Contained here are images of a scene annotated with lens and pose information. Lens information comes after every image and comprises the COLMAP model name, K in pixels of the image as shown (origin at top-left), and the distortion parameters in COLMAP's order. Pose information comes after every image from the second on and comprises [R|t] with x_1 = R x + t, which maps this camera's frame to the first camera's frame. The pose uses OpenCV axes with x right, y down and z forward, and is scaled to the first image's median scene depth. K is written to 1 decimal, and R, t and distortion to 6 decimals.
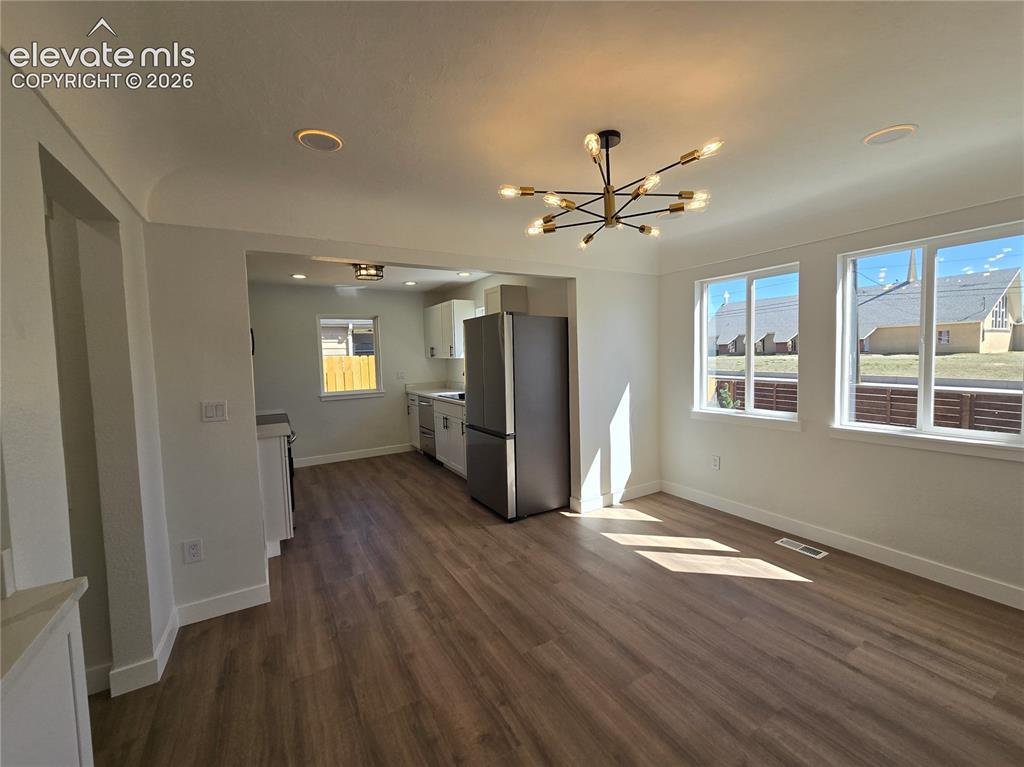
lens RADIAL K [[422.1, 0, 511.3], [0, 422.1, 379.6], [0, 0, 1]] dist [0.002860, 0.000403]
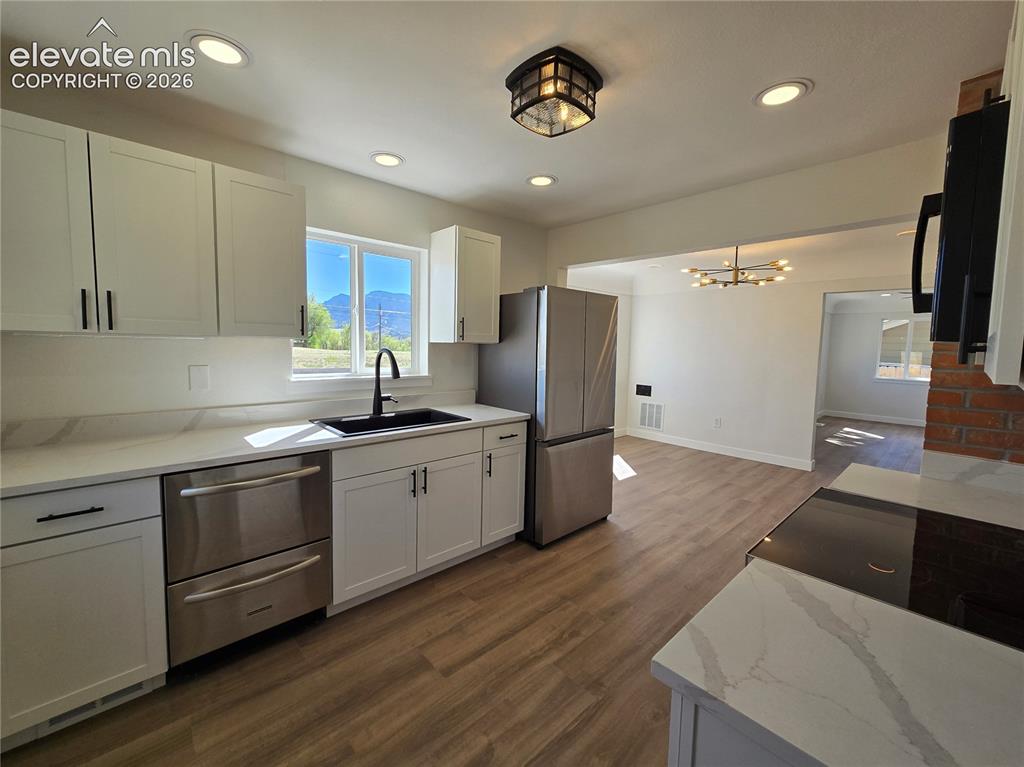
lens RADIAL K [[422.1, 0, 511.3], [0, 422.1, 379.6], [0, 0, 1]] dist [0.002860, 0.000403]
pose [[-0.215690, -0.059289, 0.974660, -1.128183], [0.046231, 0.996415, 0.070844, -0.069759], [-0.975367, 0.060340, -0.212176, 1.804664]]
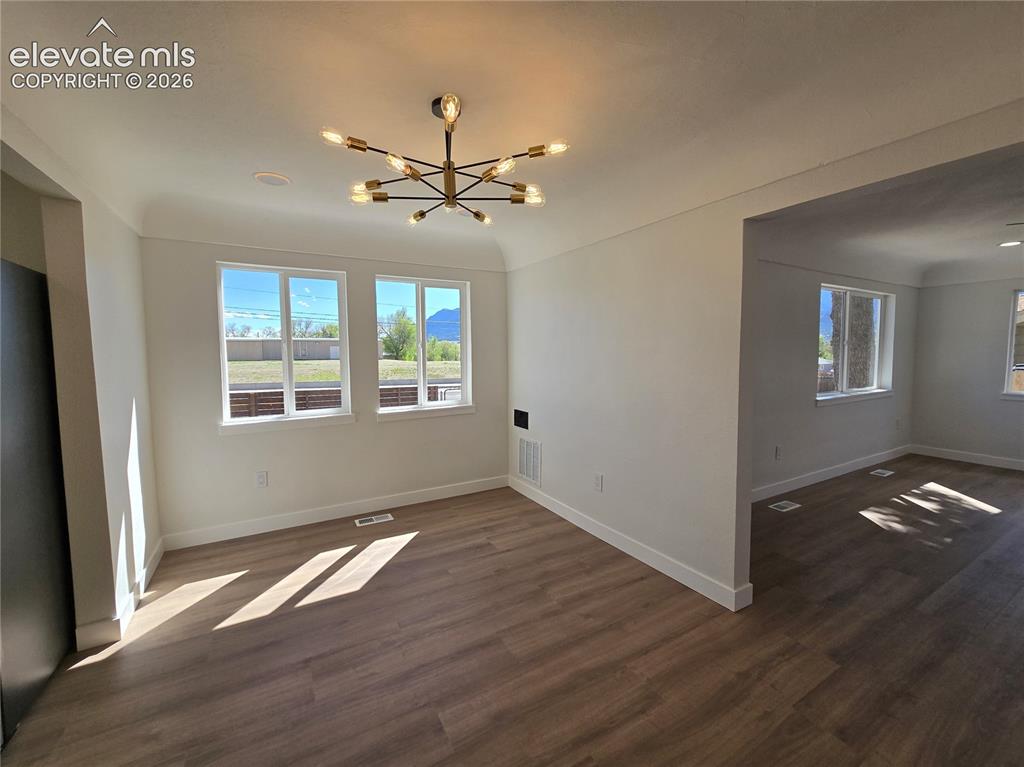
lens RADIAL K [[422.1, 0, 511.3], [0, 422.1, 379.6], [0, 0, 1]] dist [0.002860, 0.000403]
pose [[0.005606, -0.038348, 0.999249, -0.495023], [0.068232, 0.996950, 0.037877, -0.007899], [-0.997654, 0.067968, 0.008205, 0.624472]]
